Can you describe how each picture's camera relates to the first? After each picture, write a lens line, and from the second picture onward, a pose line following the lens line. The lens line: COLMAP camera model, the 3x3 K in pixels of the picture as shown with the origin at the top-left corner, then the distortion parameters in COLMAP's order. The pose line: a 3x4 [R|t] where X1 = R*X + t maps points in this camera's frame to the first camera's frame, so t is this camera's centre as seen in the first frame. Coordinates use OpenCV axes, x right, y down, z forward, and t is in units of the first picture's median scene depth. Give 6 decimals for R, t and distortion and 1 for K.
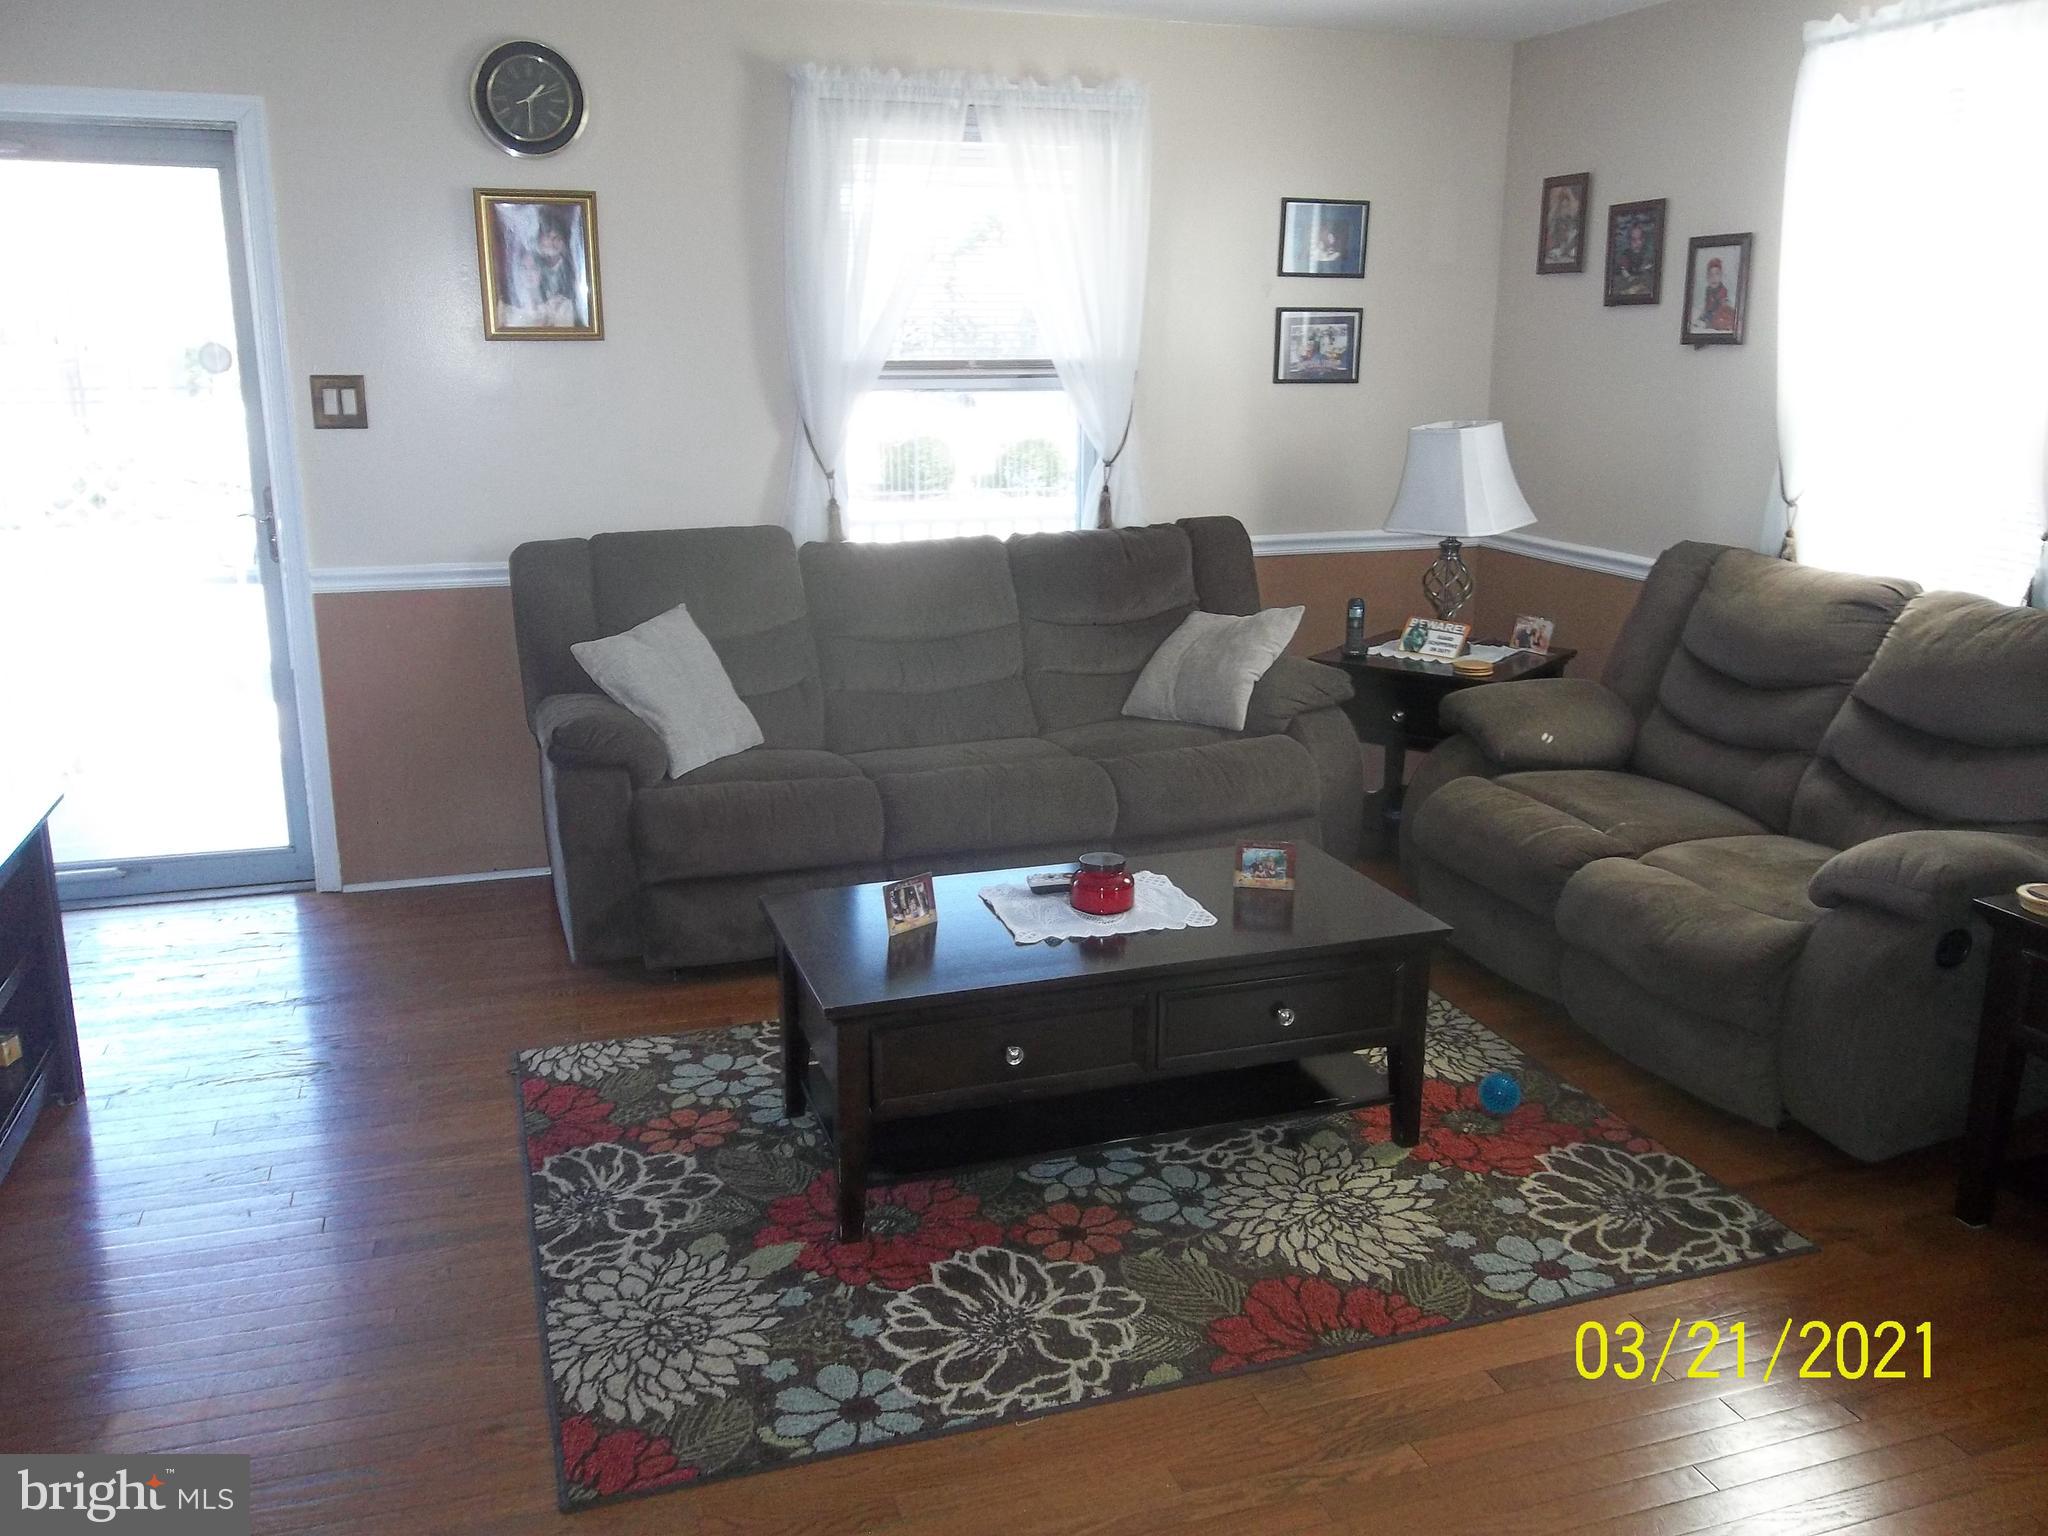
lens RADIAL K [[1671.7, 0, 1019.8], [0, 1671.7, 774.3], [0, 0, 1]] dist [-0.002444, -0.002348]
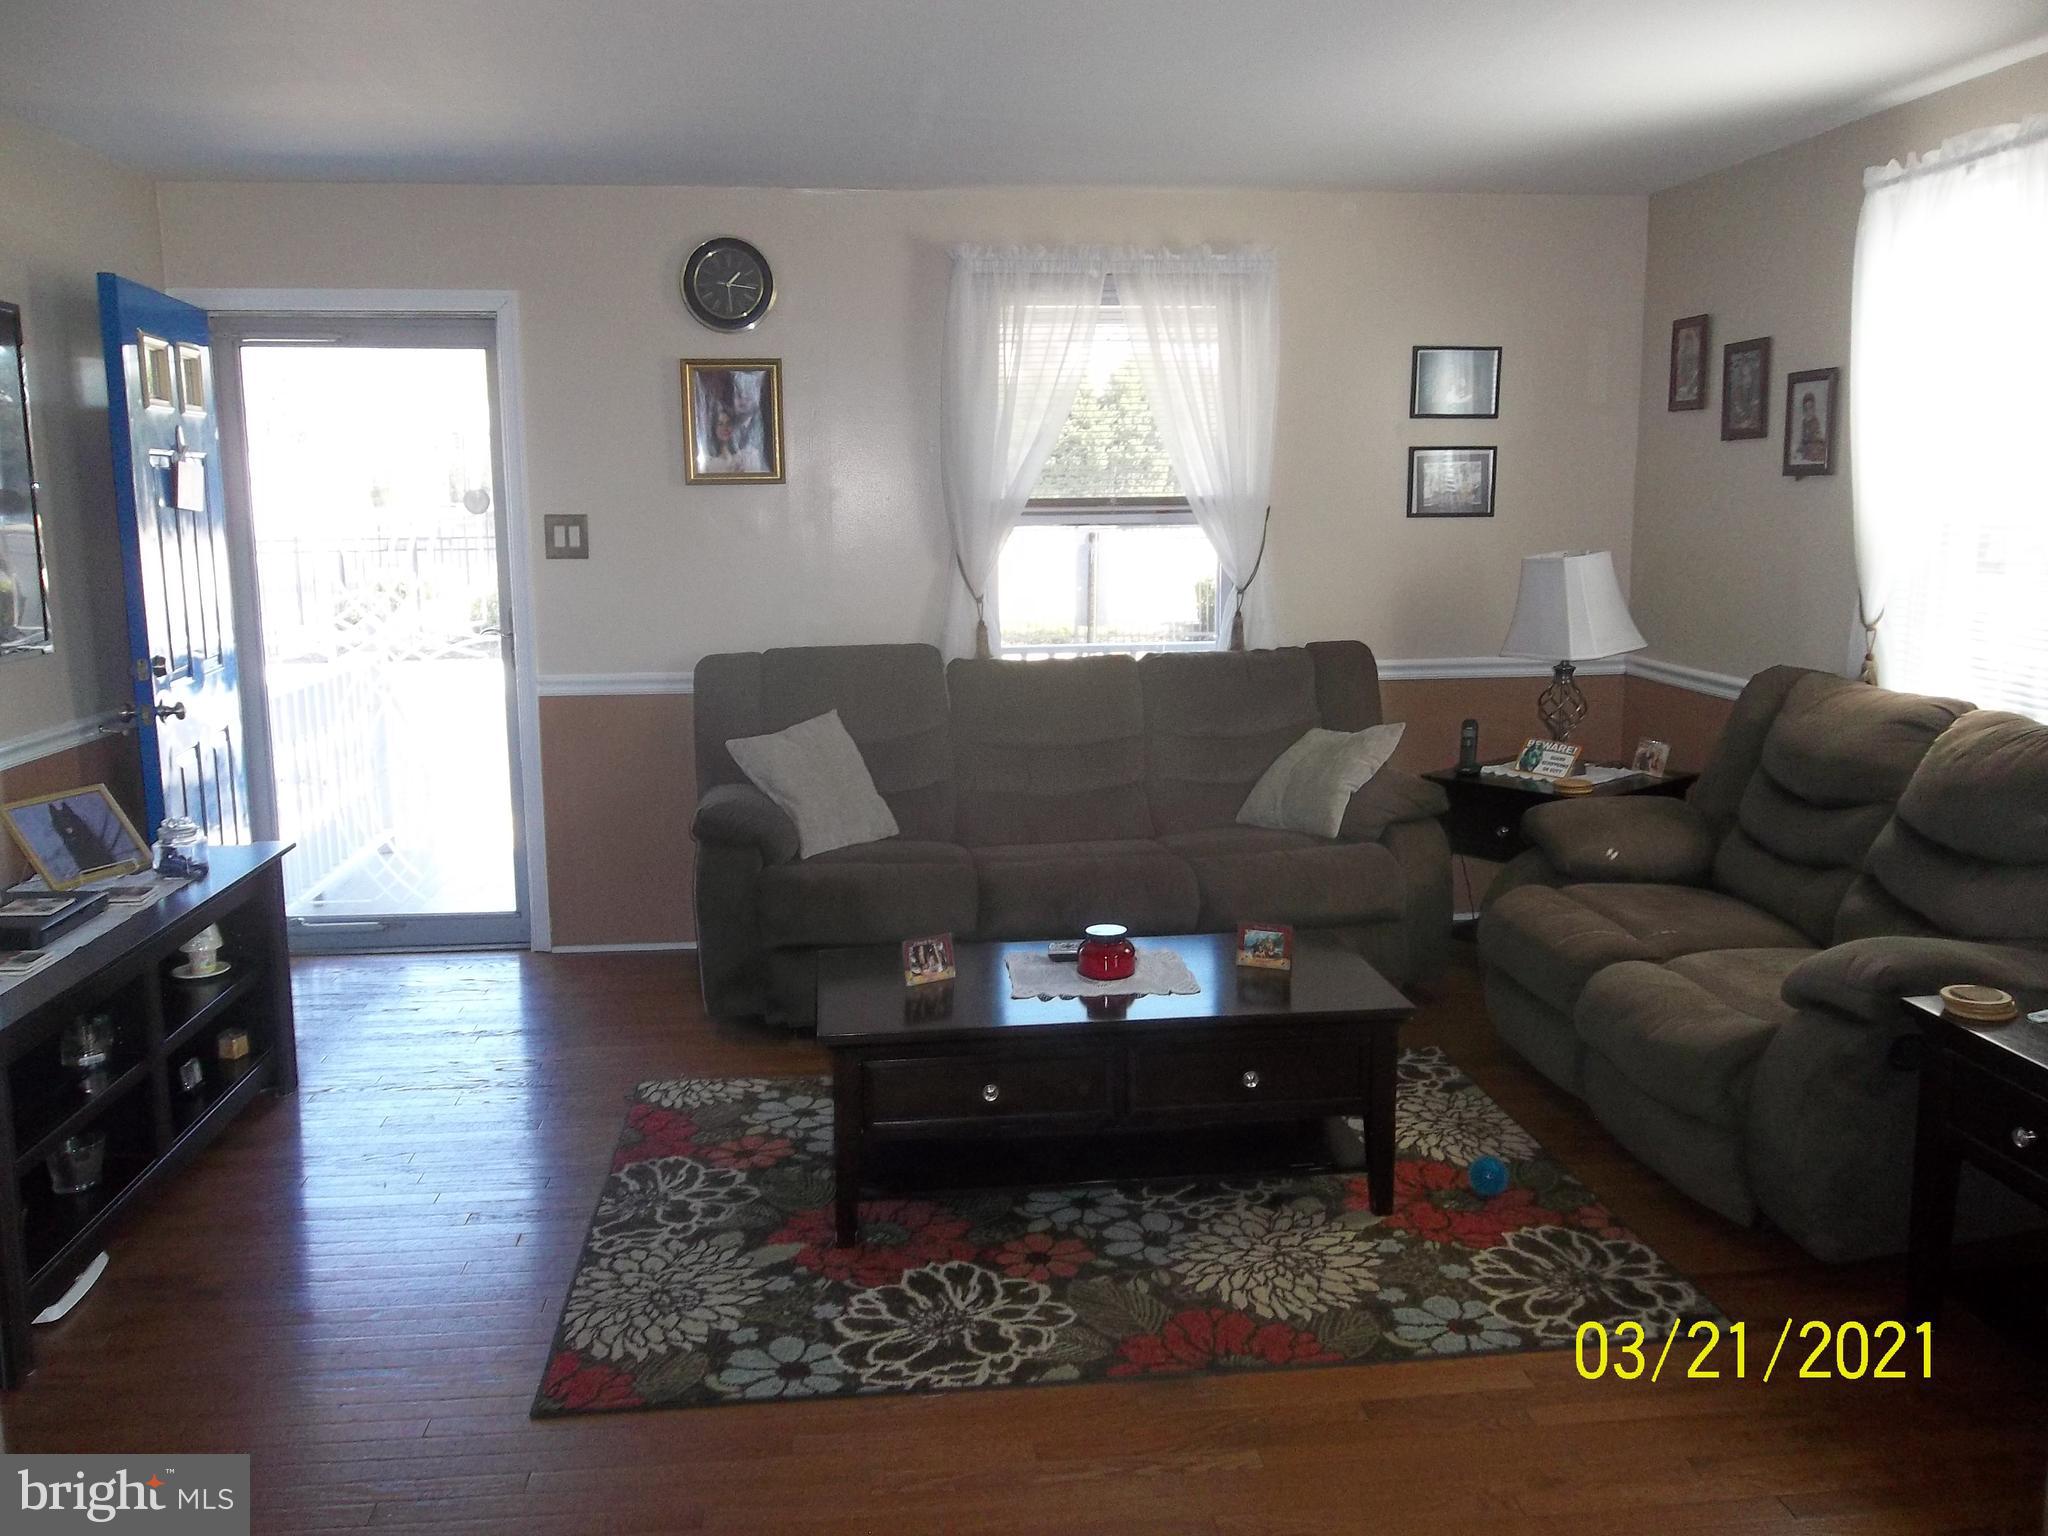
lens RADIAL K [[1671.7, 0, 1013.9], [0, 1671.7, 772.6], [0, 0, 1]] dist [-0.002444, -0.002348]
pose [[0.976754, 0.025169, -0.212881, 0.177870], [-0.043308, 0.995775, -0.080975, 0.030575], [0.209944, 0.088312, 0.973717, -0.088611]]
